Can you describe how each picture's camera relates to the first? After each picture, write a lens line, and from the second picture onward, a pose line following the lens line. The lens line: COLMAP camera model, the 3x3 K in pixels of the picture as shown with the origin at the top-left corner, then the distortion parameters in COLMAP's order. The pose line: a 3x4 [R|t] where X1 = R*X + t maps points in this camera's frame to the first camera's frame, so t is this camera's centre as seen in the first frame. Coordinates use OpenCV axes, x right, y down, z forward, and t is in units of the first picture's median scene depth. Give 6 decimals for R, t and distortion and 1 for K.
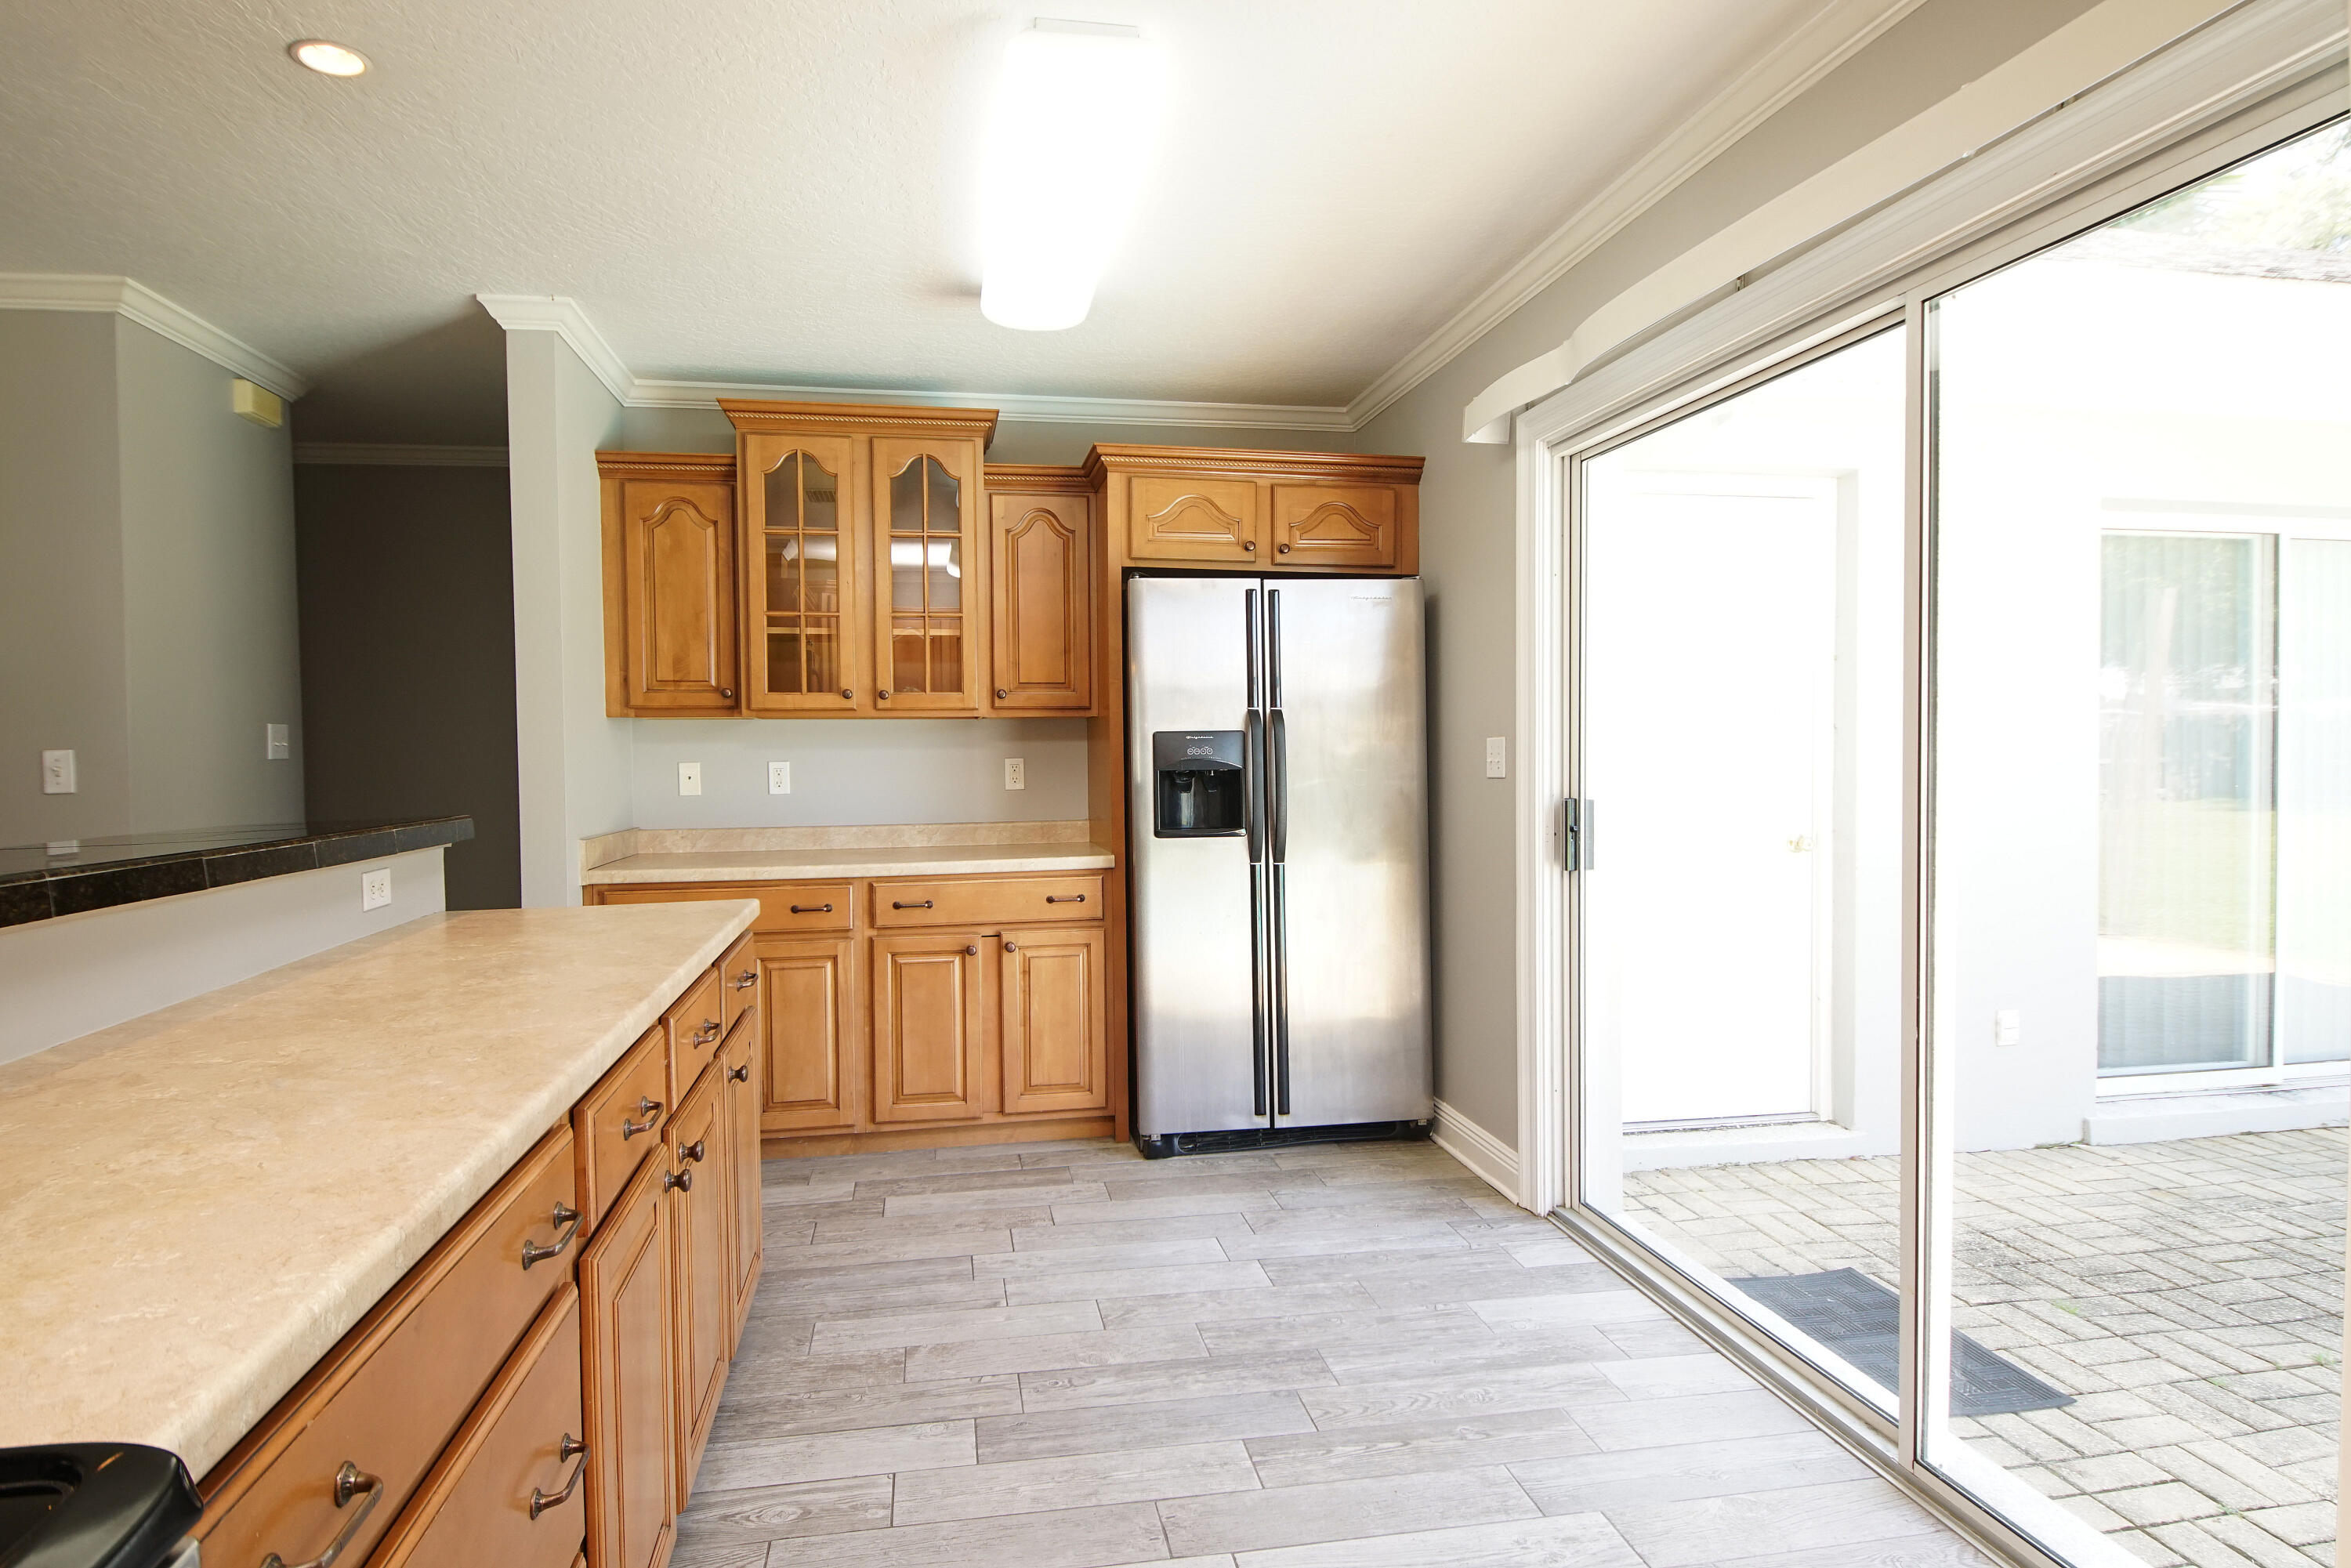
lens RADIAL K [[1258.1, 0, 1141.6], [0, 1258.1, 773.2], [0, 0, 1]] dist [0.030778, -0.027939]
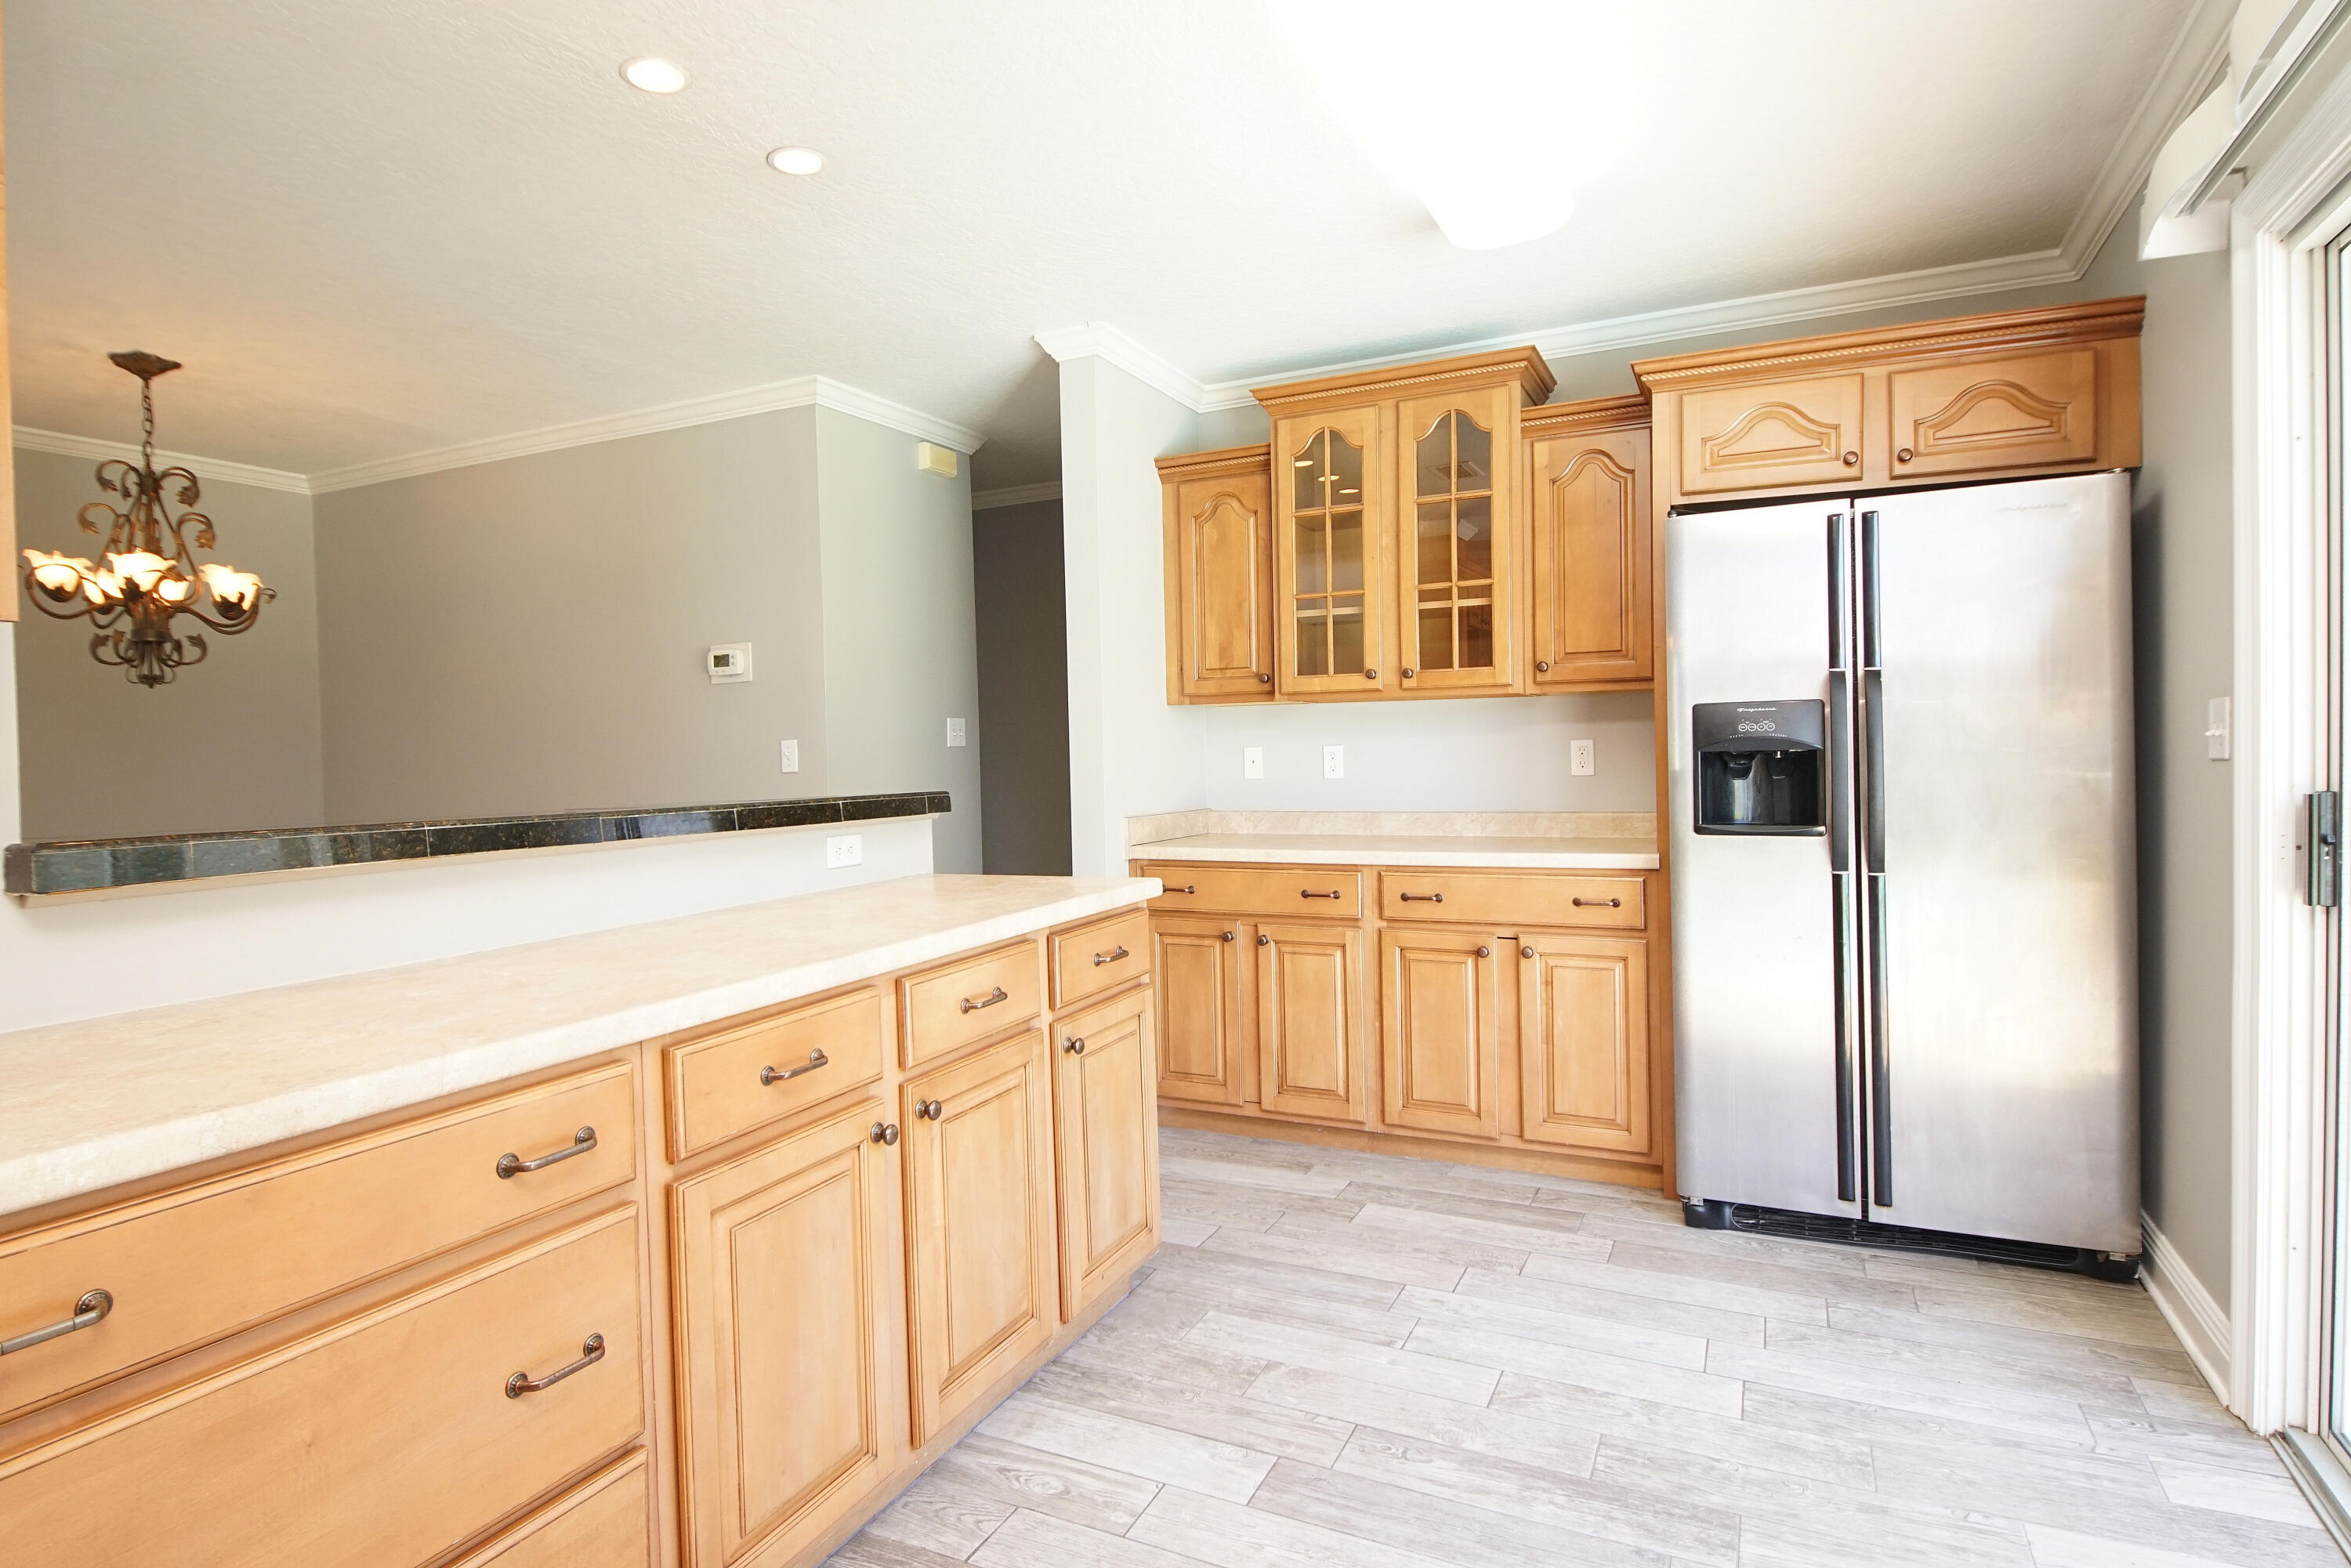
lens RADIAL K [[1258.1, 0, 1152.5], [0, 1258.1, 774.2], [0, 0, 1]] dist [0.030778, -0.027939]
pose [[0.810685, 0.005067, -0.585461, 0.202984], [-0.000106, 0.999964, 0.008507, 0.005490], [0.585483, -0.006834, 0.810656, 0.128984]]
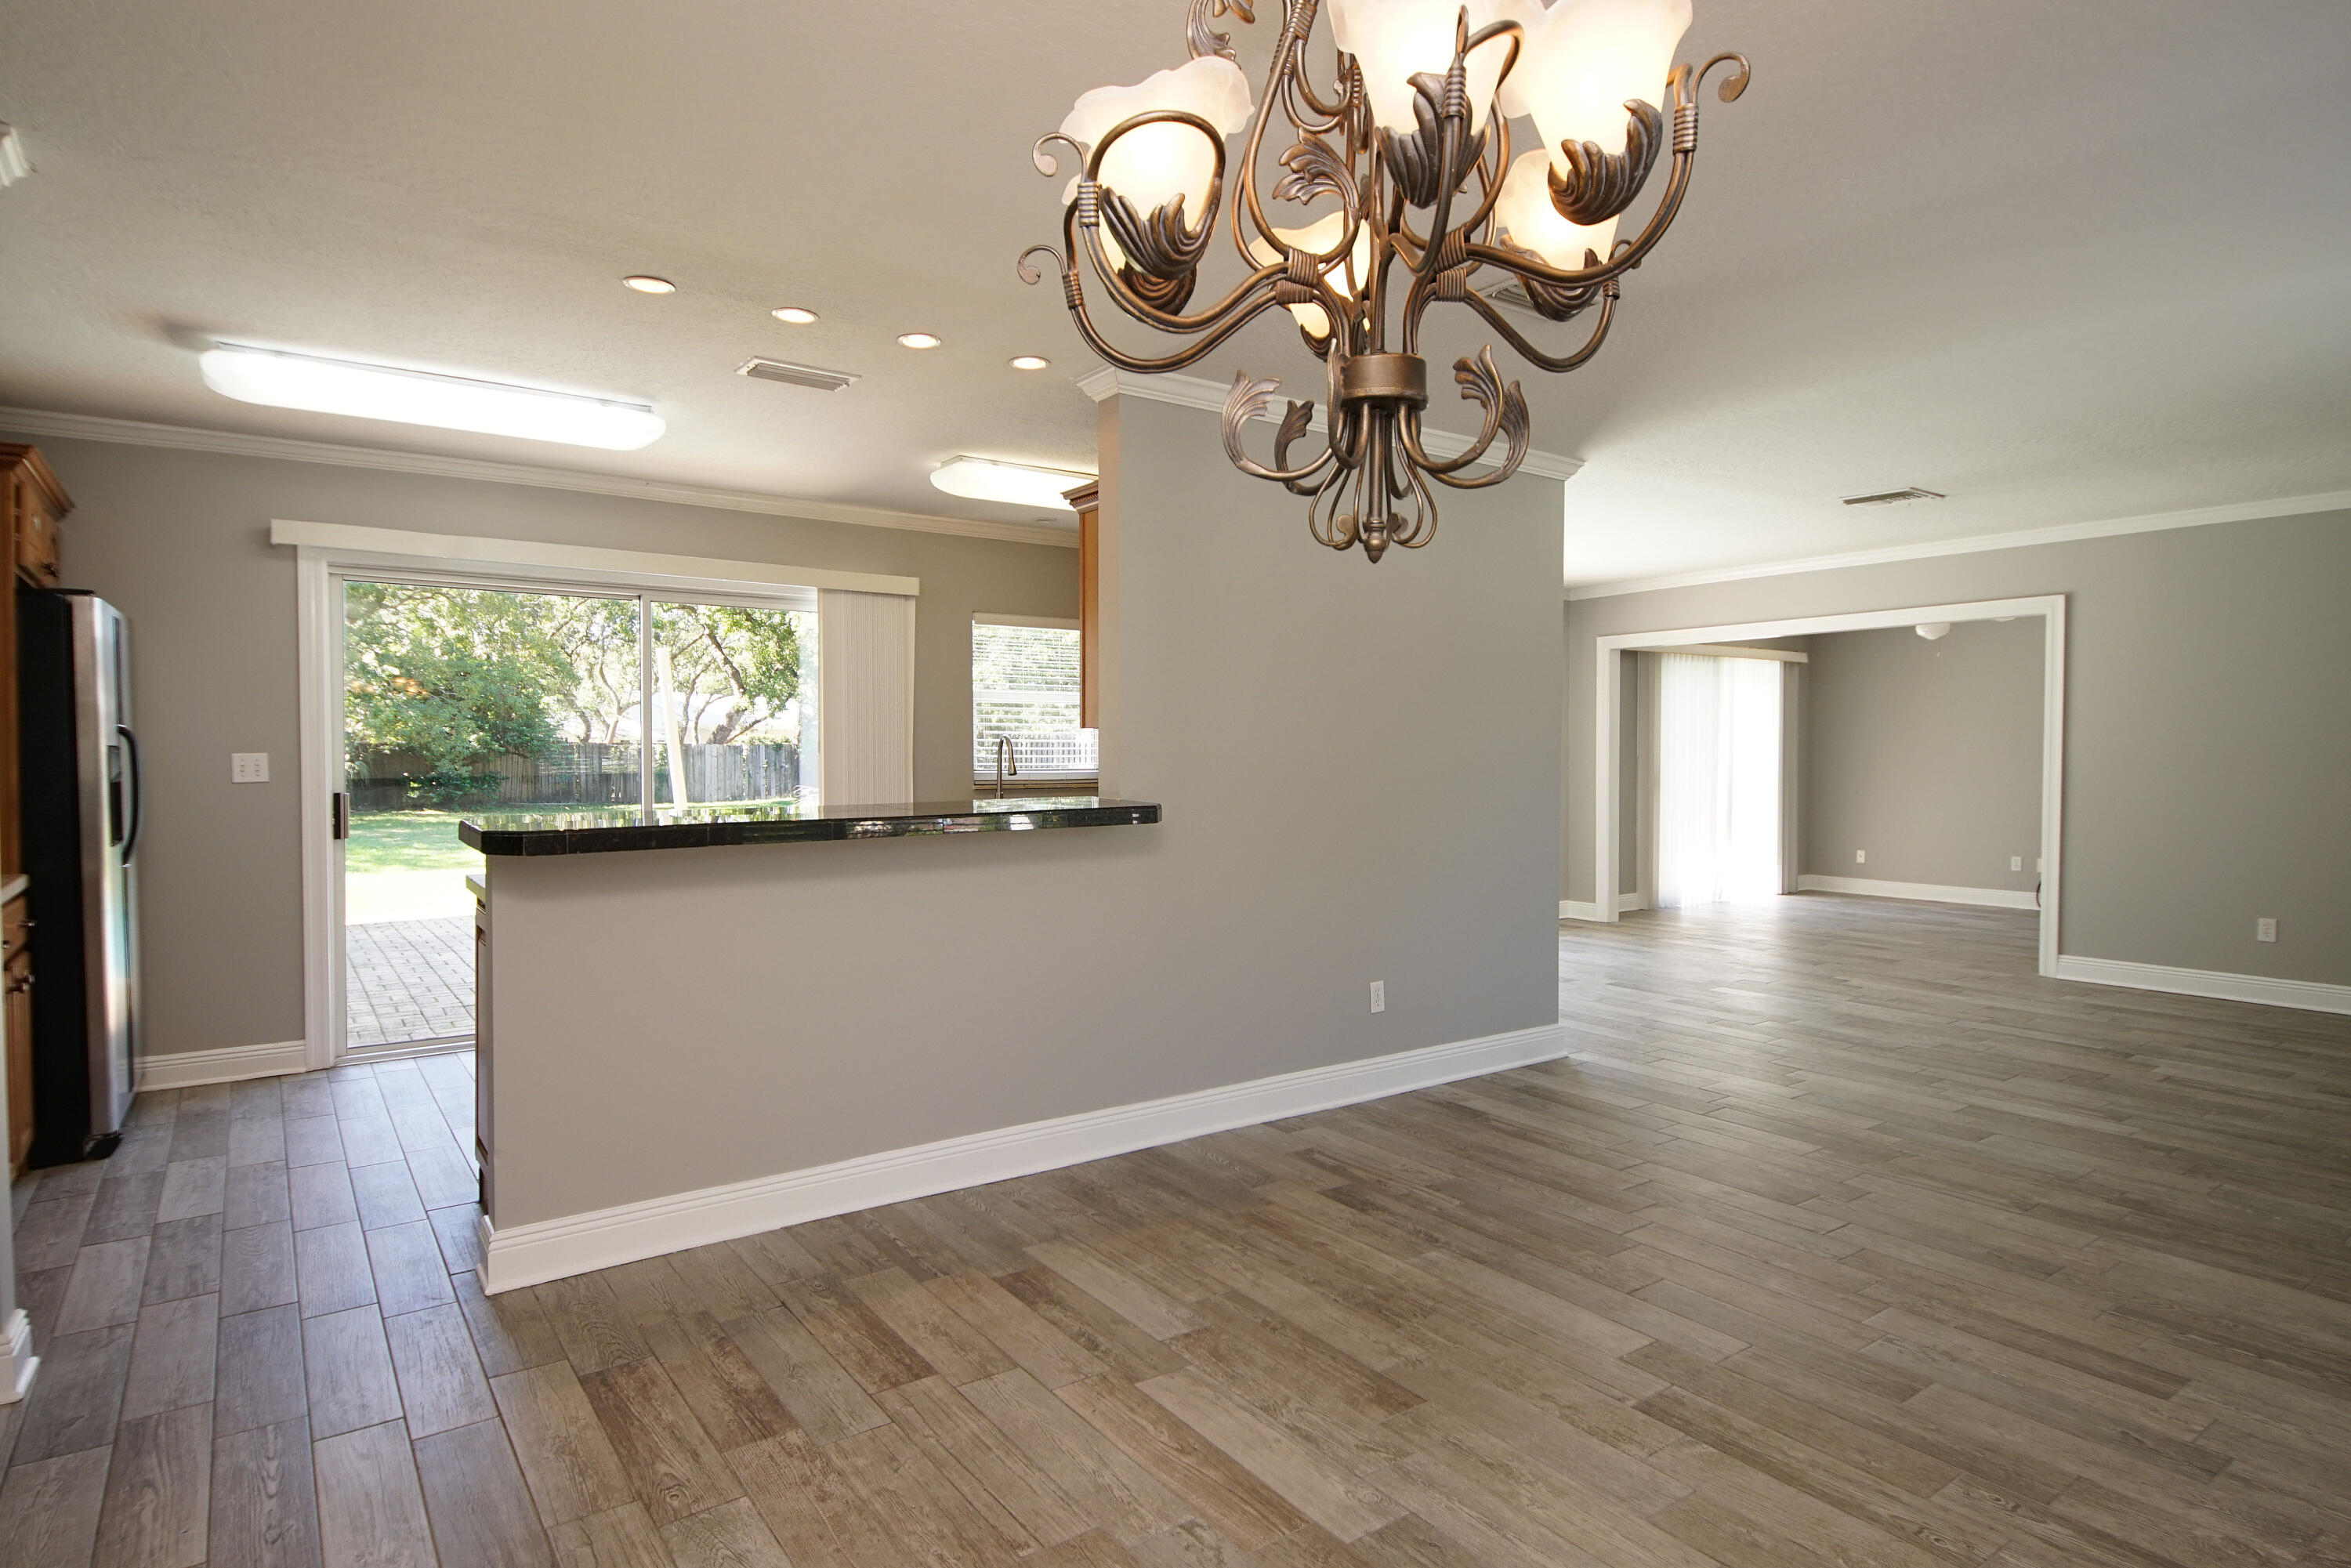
lens RADIAL K [[1258.1, 0, 1175.6], [0, 1258.1, 779.9], [0, 0, 1]] dist [0.030778, -0.027939]
pose [[-0.446435, -0.016018, 0.894673, -1.303165], [0.024240, 0.999256, 0.029986, -0.012315], [-0.894488, 0.035074, -0.445715, 0.665603]]
